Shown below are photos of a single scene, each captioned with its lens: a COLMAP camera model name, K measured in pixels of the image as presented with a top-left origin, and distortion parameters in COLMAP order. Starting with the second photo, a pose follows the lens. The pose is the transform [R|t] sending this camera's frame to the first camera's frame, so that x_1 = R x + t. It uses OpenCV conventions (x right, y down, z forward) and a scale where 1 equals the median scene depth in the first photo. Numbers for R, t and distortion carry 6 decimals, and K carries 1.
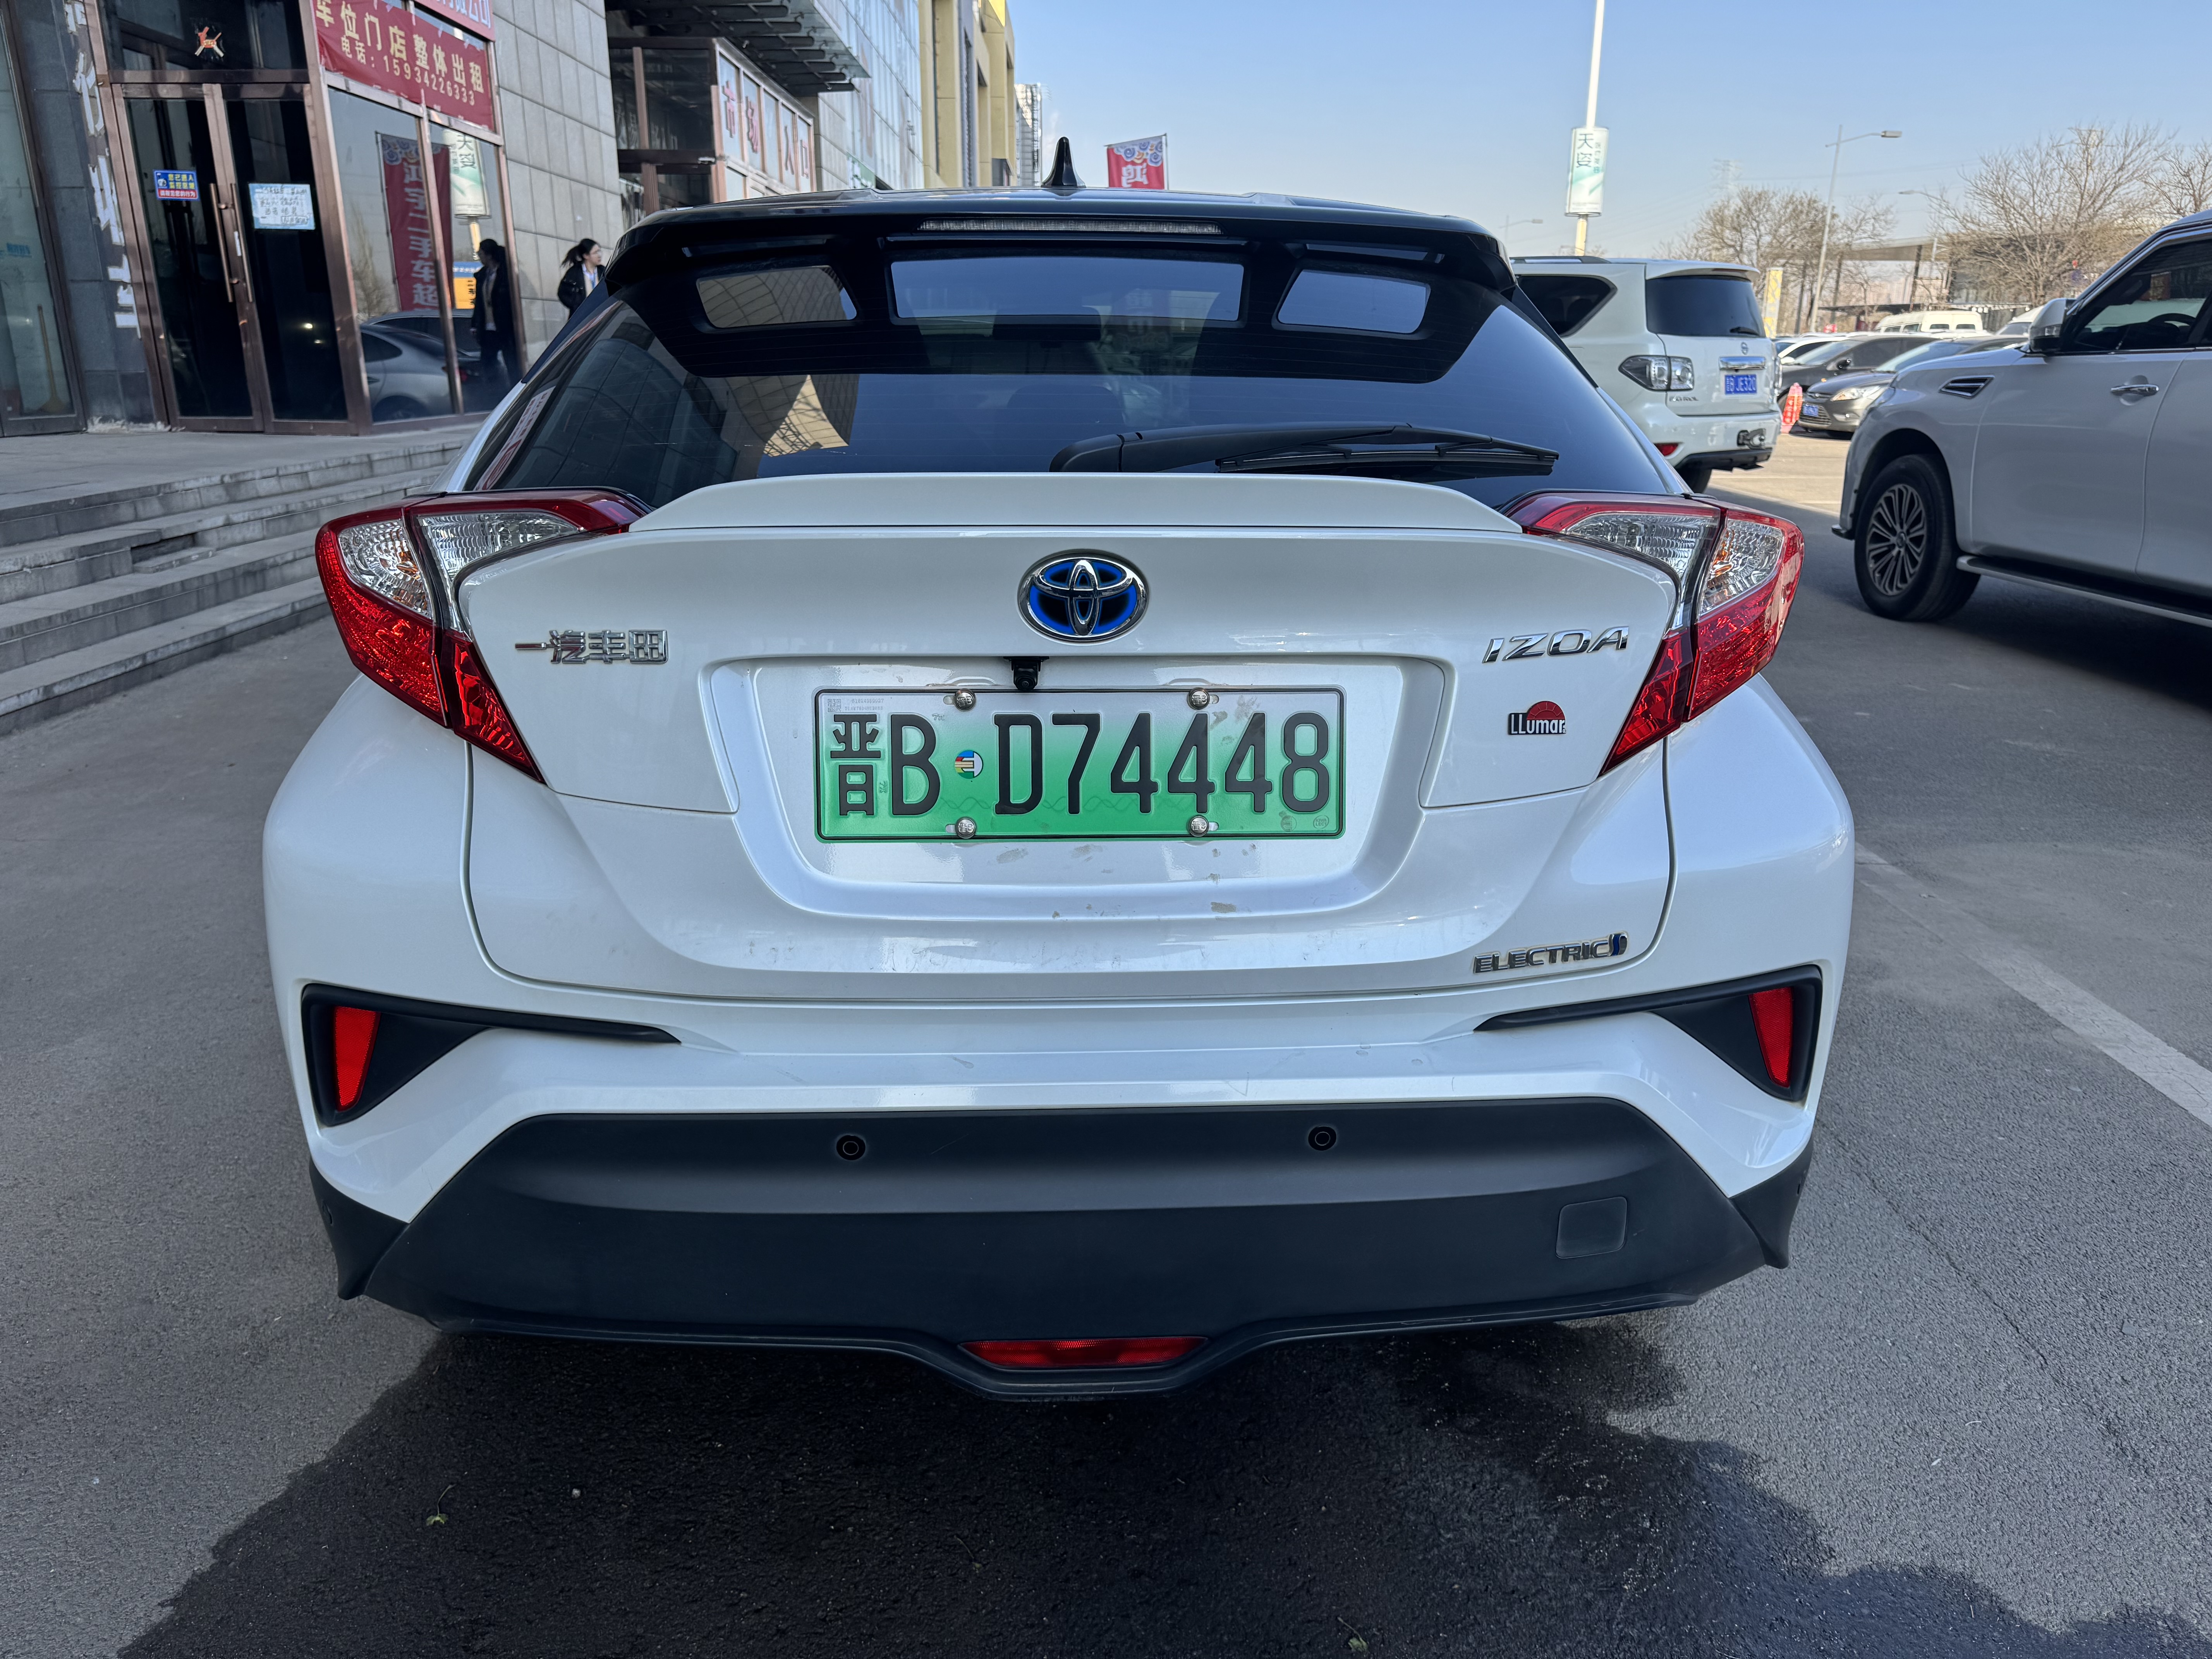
lens RADIAL K [[1571.1, 0, 1073.2], [0, 1571.1, 823.2], [0, 0, 1]] dist [0.044894, -0.055459]
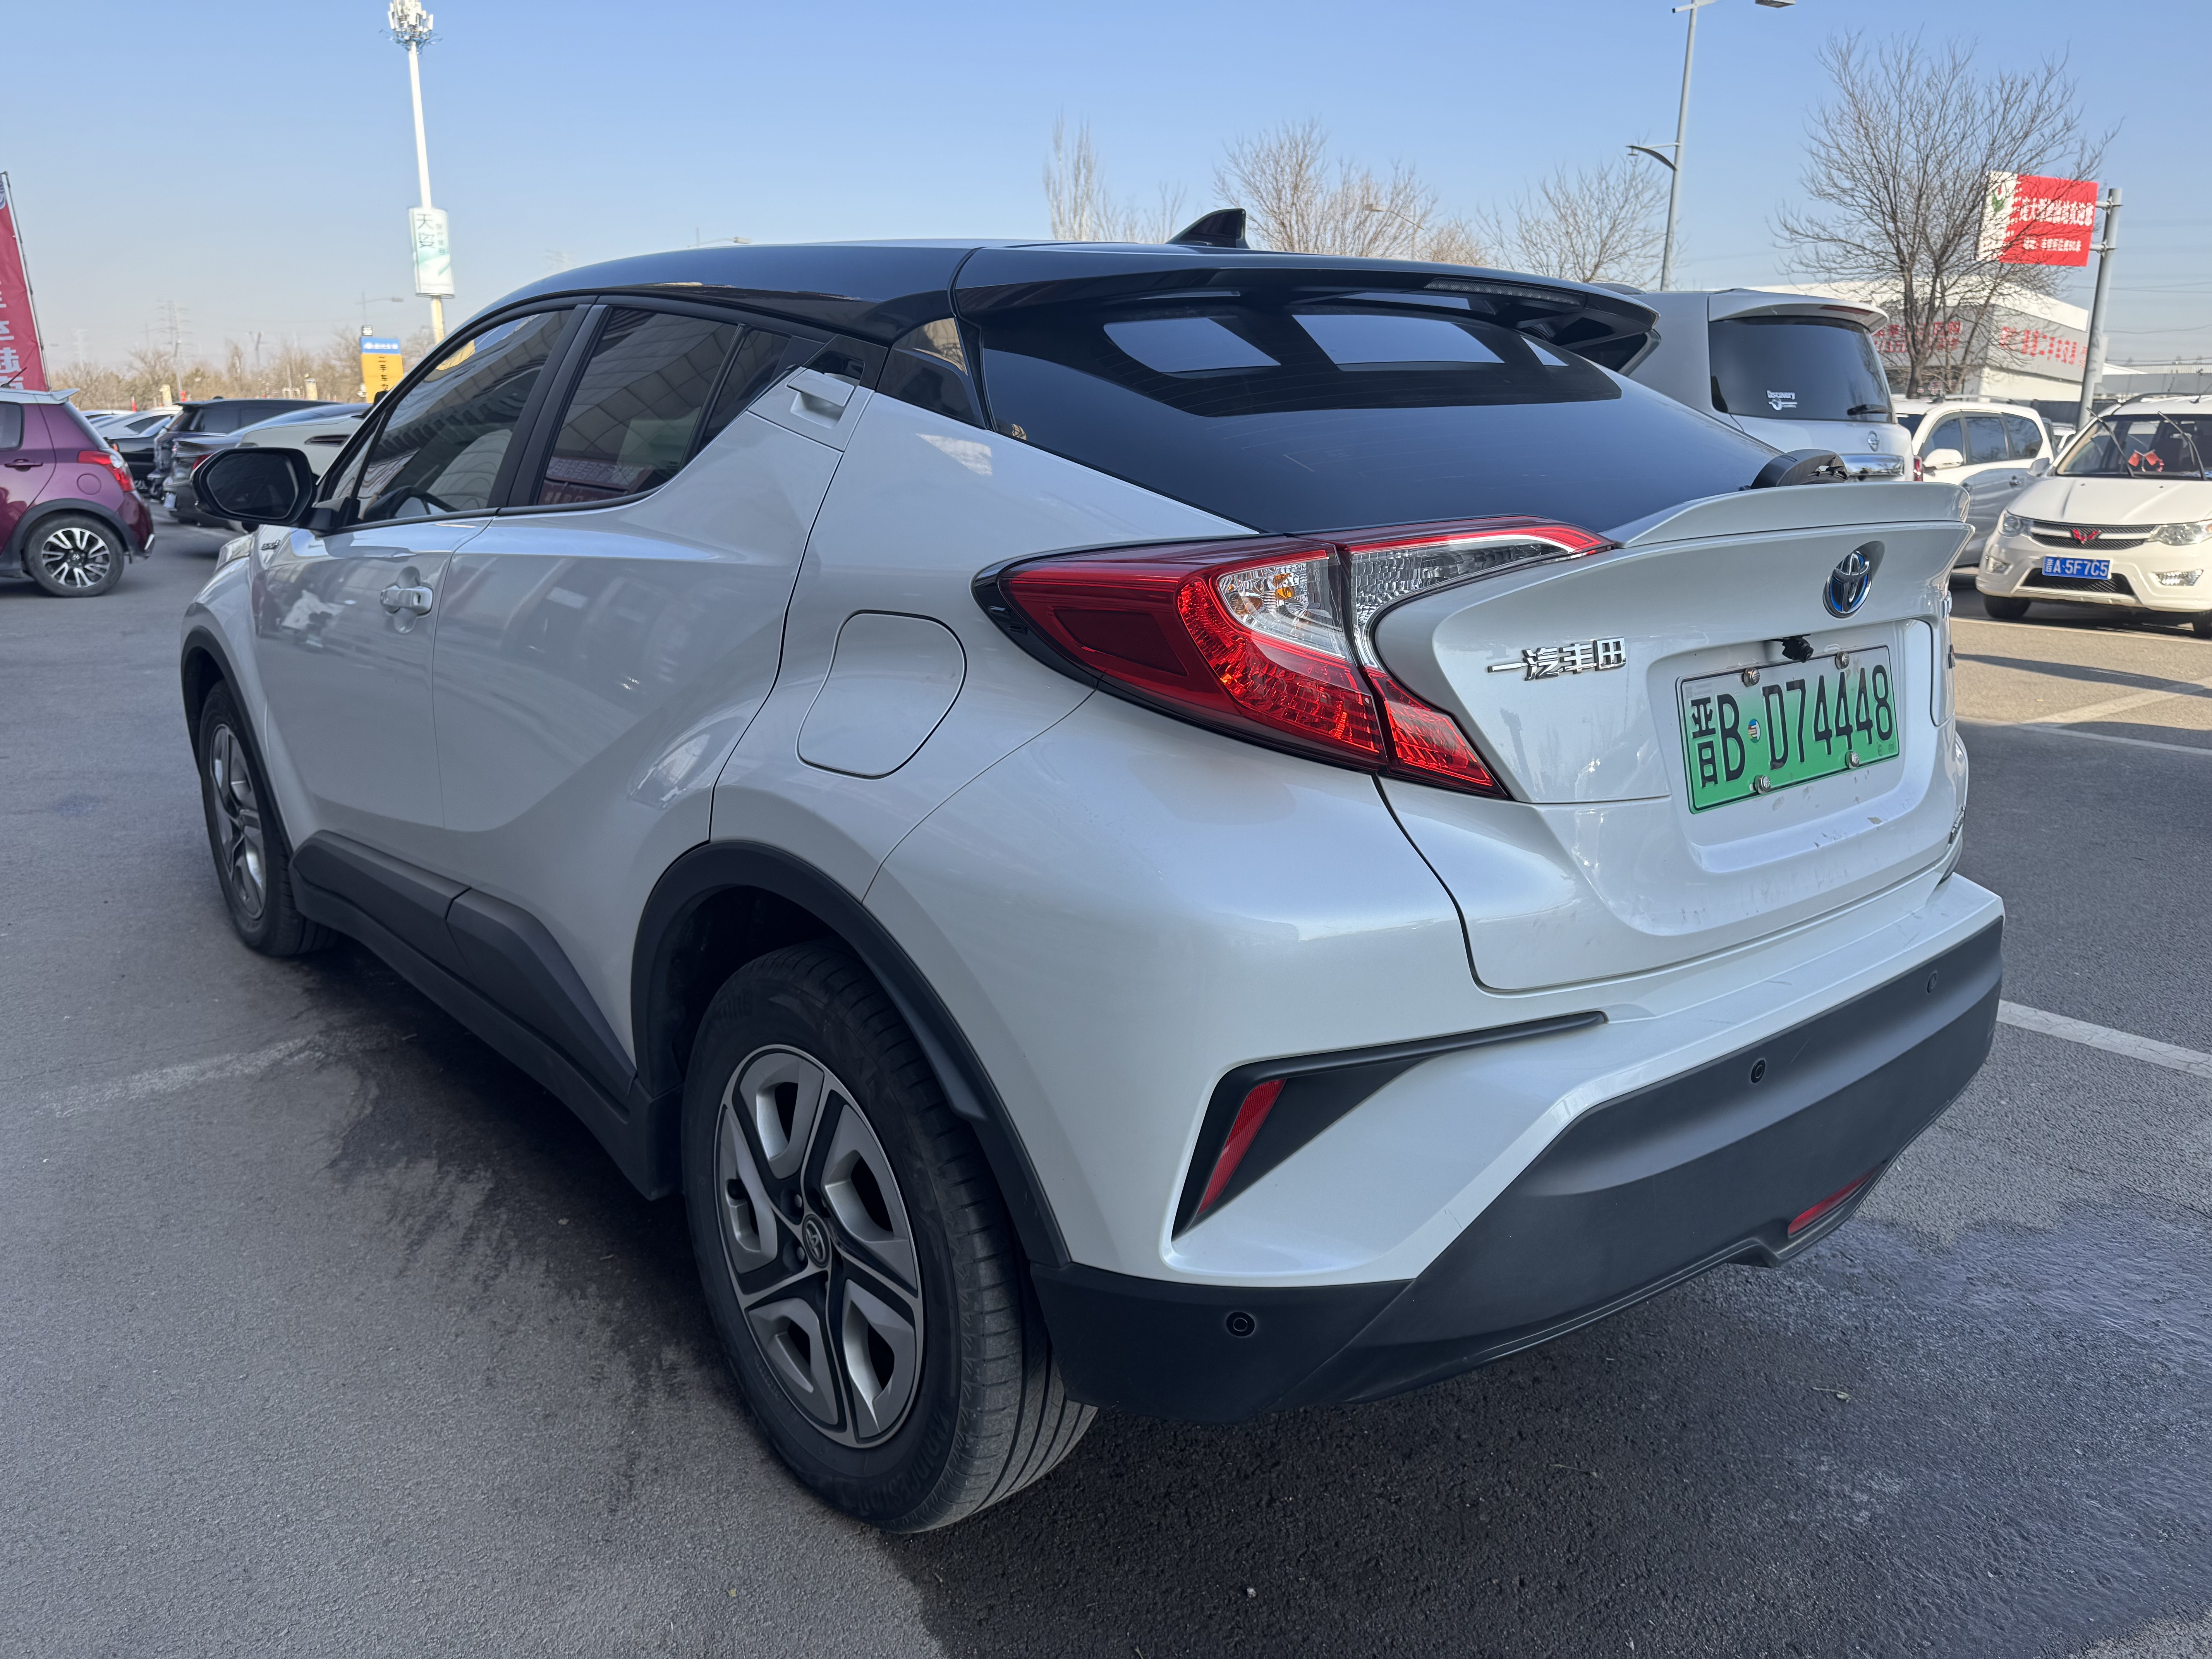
lens RADIAL K [[1609.3, 0, 1110.9], [0, 1609.3, 819.1], [0, 0, 1]] dist [-0.003192, 0.001342]
pose [[0.786727, -0.144095, 0.600248, -1.131535], [0.176489, 0.984290, 0.004969, -0.060638], [-0.591534, 0.102028, 0.799799, 0.304008]]
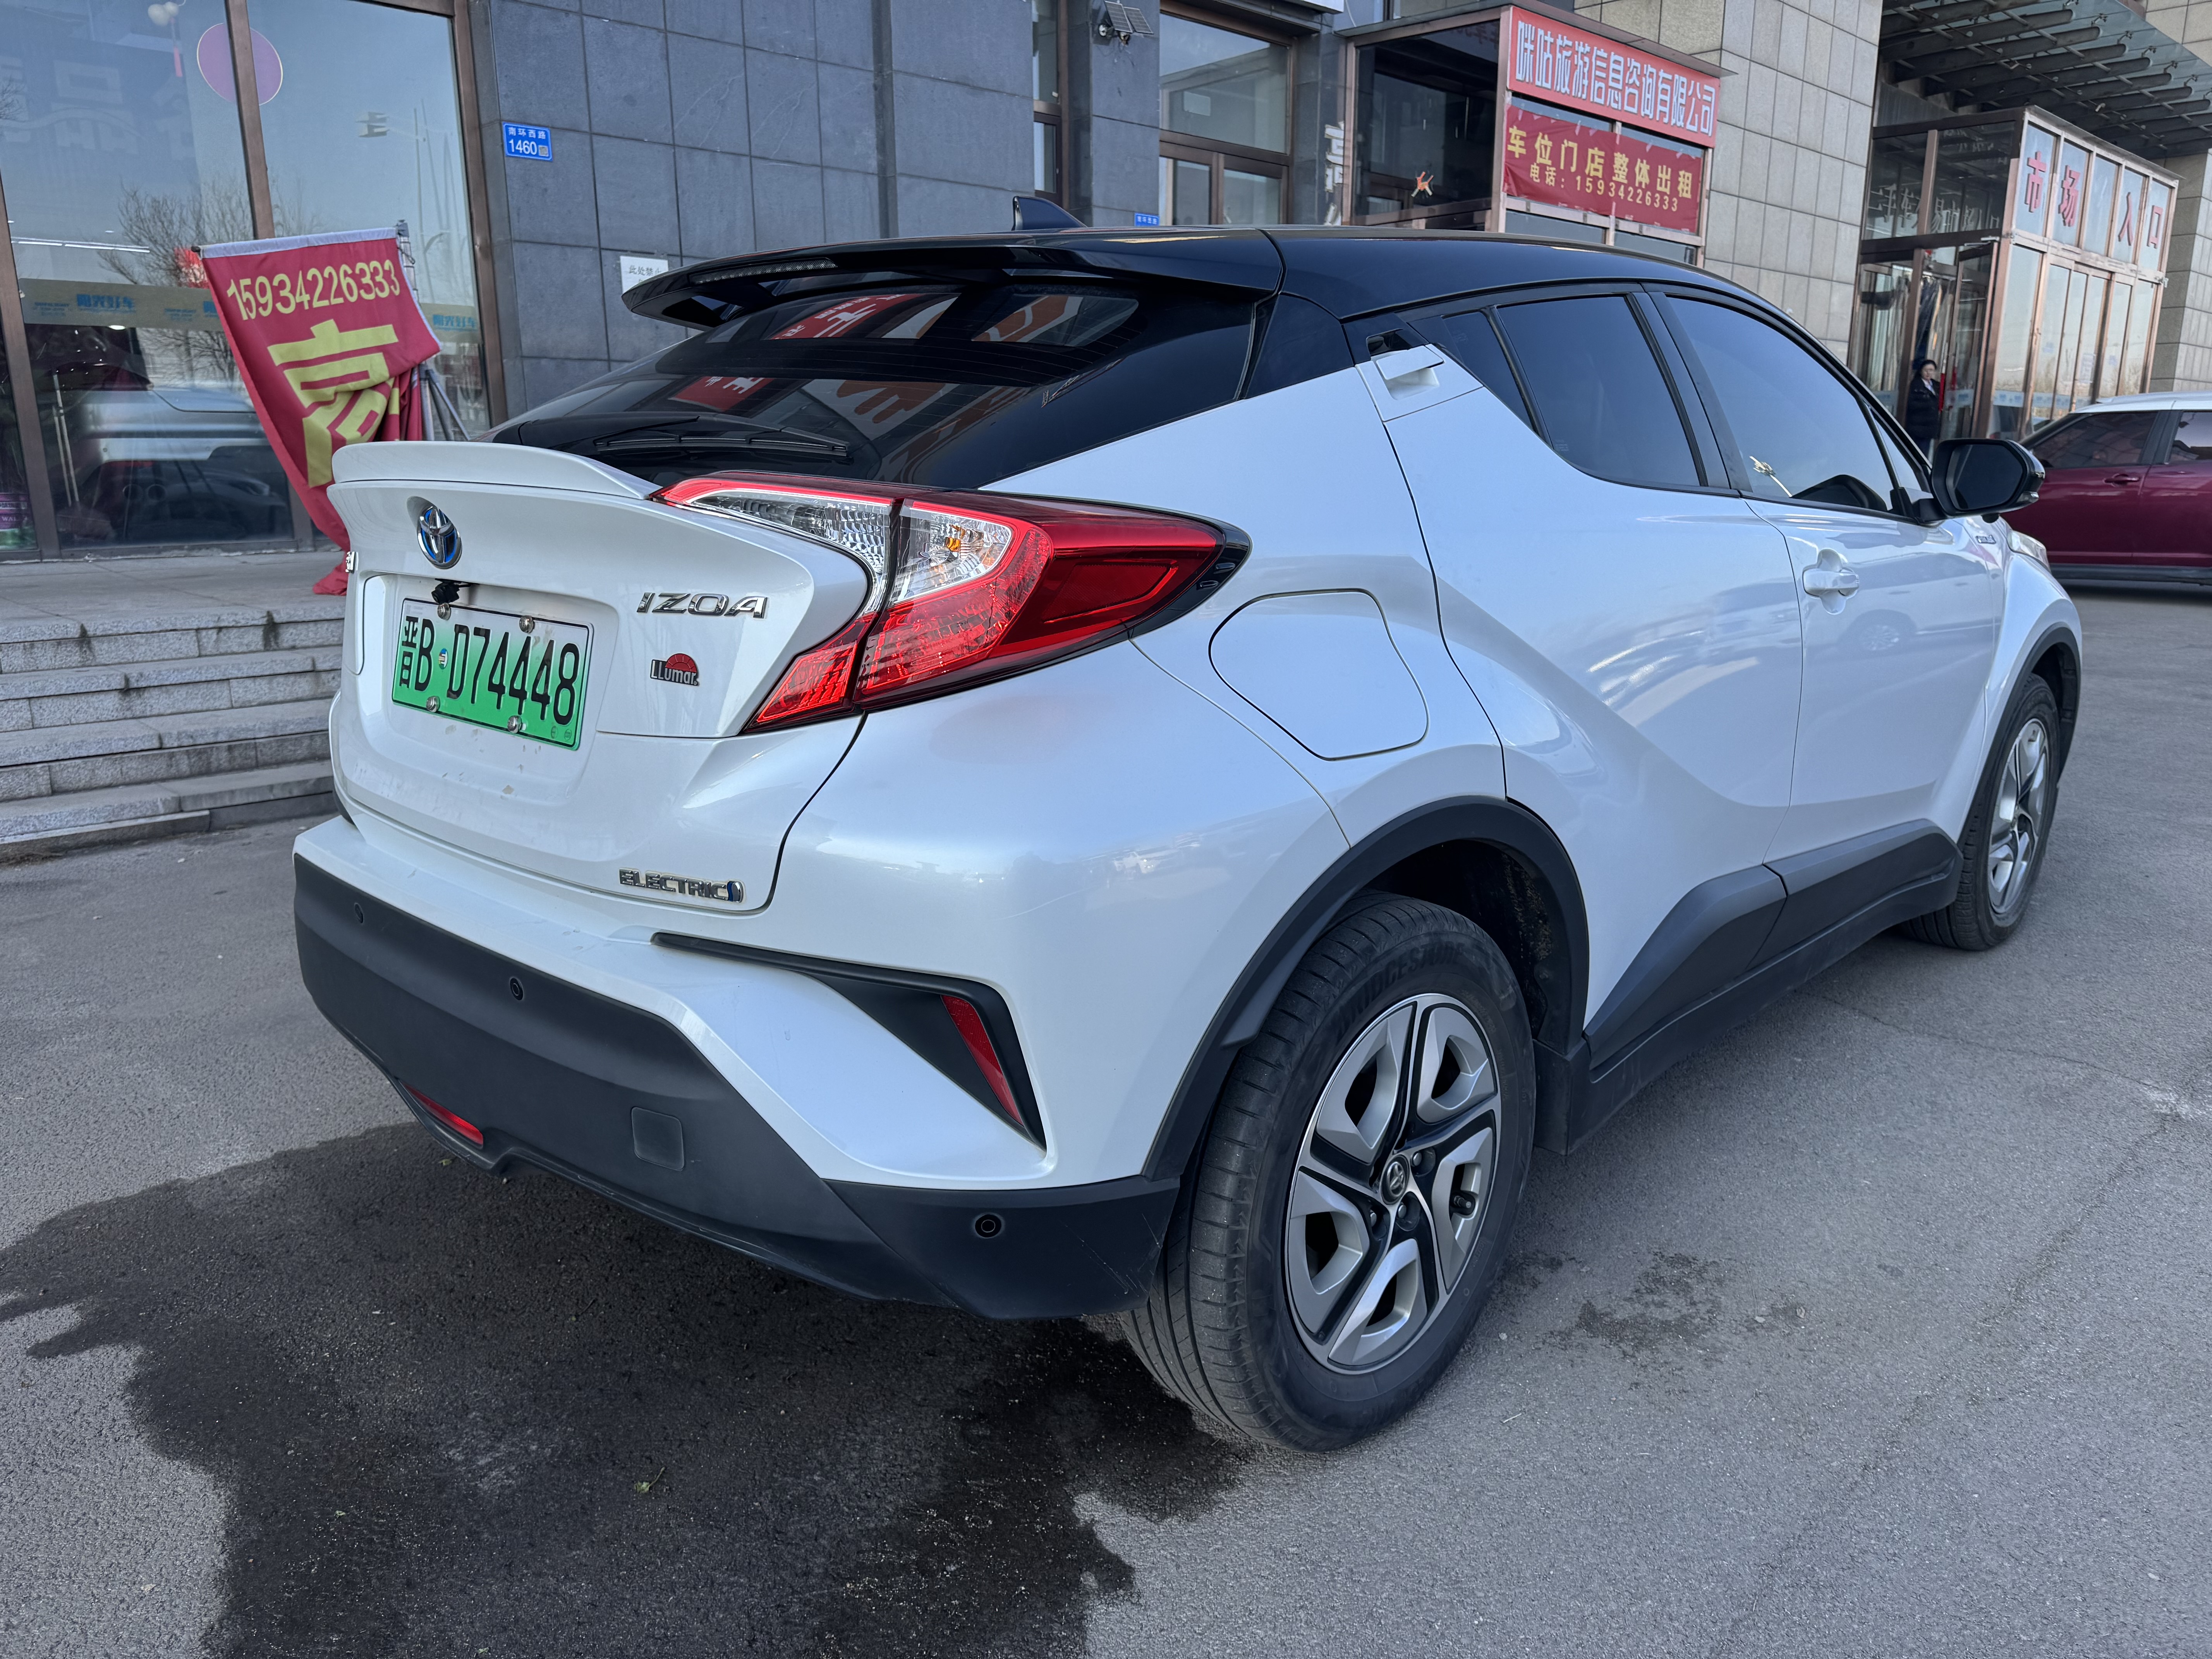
lens RADIAL K [[1567.0, 0, 1106.0], [0, 1567.0, 829.5], [0, 0, 1]] dist [0.028693, -0.028333]
pose [[0.692109, 0.165164, -0.702643, 1.264316], [-0.205429, 0.978283, 0.027608, -0.045862], [0.691943, 0.125236, 0.711007, 0.416793]]
